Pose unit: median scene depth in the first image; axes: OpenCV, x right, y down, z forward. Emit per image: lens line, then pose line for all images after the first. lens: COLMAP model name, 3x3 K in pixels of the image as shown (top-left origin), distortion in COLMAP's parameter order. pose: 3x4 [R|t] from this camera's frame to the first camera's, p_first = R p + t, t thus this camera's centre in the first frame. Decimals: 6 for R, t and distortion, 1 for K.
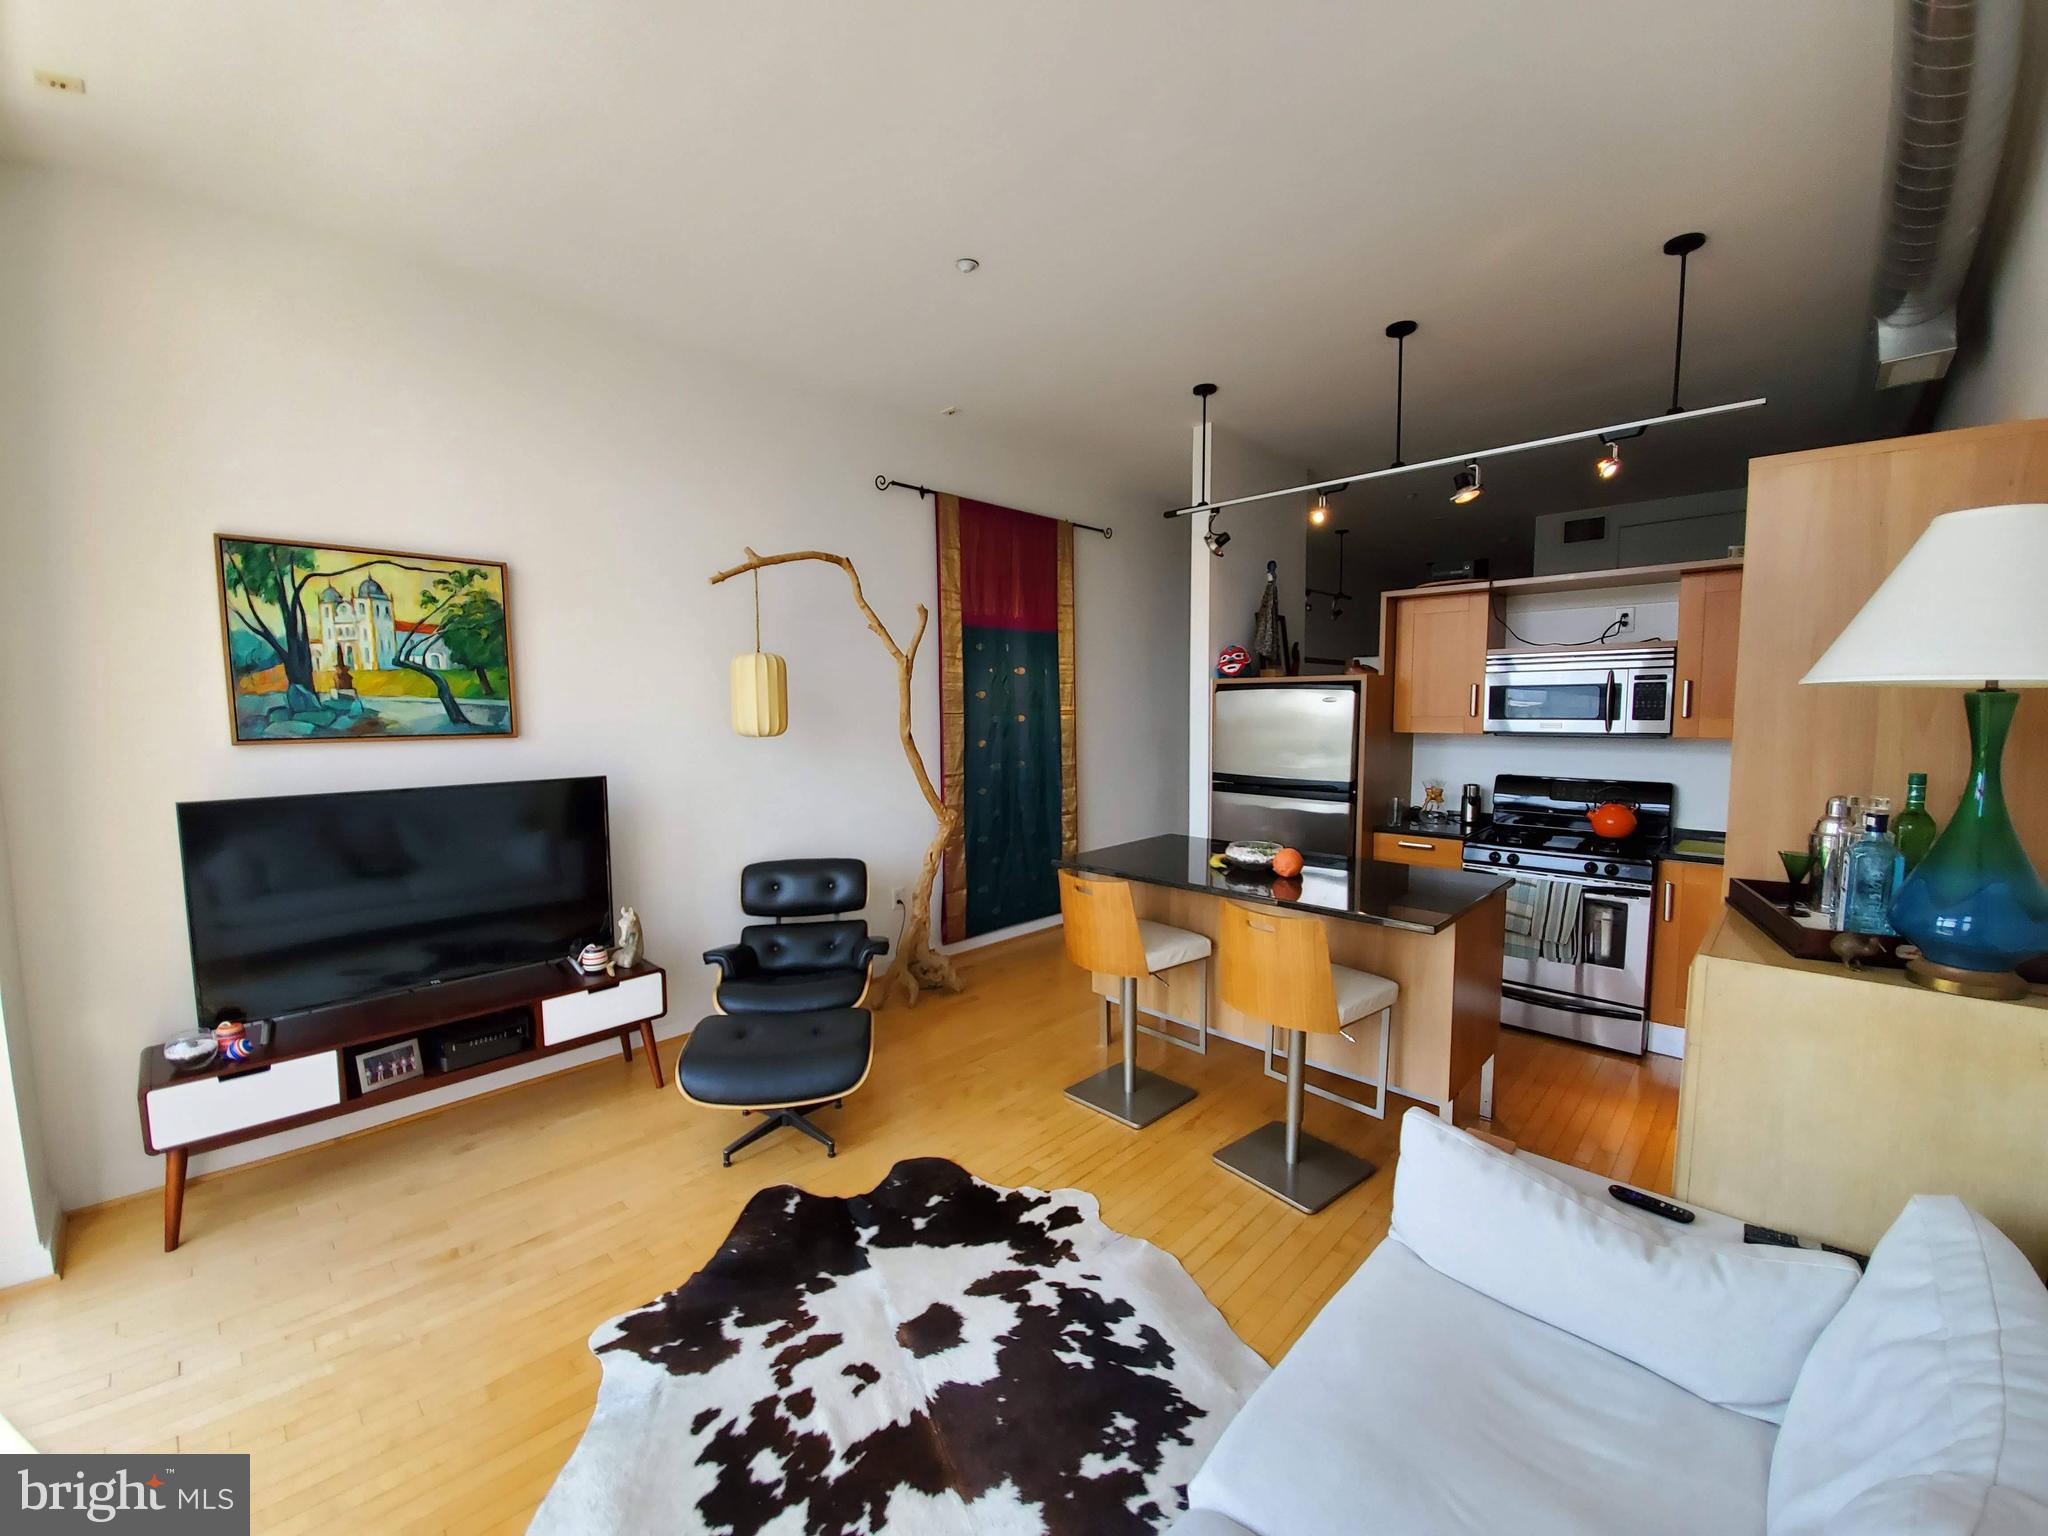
lens RADIAL K [[804.1, 0, 1018.8], [0, 804.1, 764.5], [0, 0, 1]] dist [-0.009647, -0.000142]
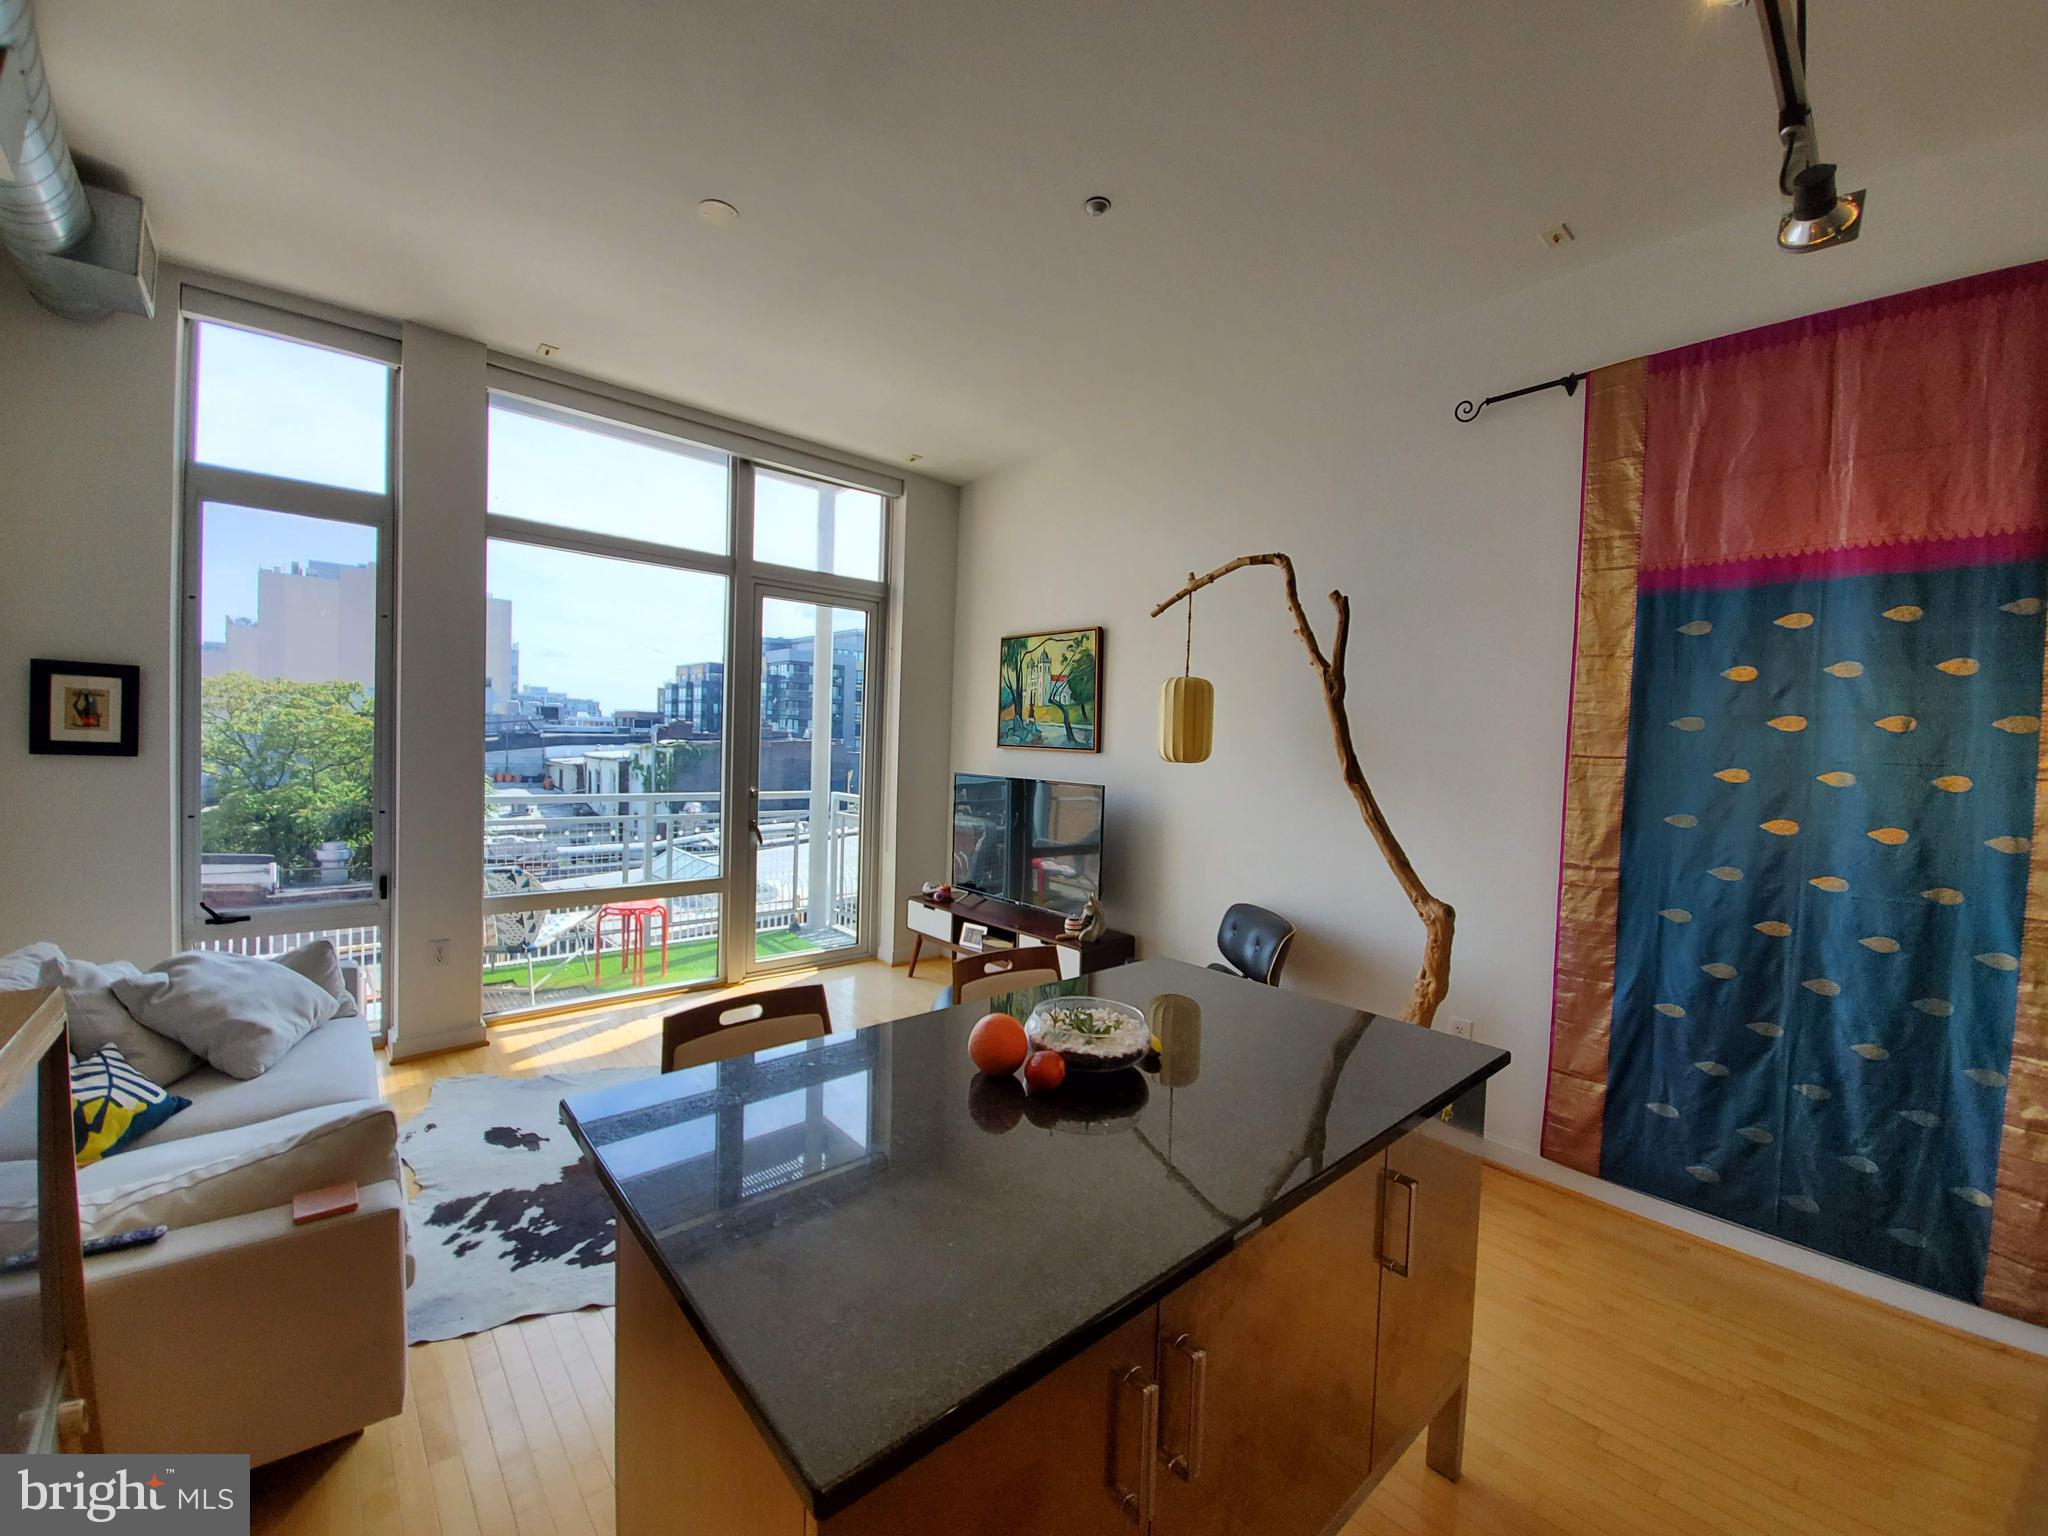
lens RADIAL K [[804.1, 0, 1018.9], [0, 804.1, 772.6], [0, 0, 1]] dist [-0.009647, -0.000142]
pose [[-0.072954, 0.049096, -0.996126, 0.817085], [-0.103718, 0.992999, 0.056538, -0.069765], [0.991928, 0.107441, -0.067351, 1.054301]]
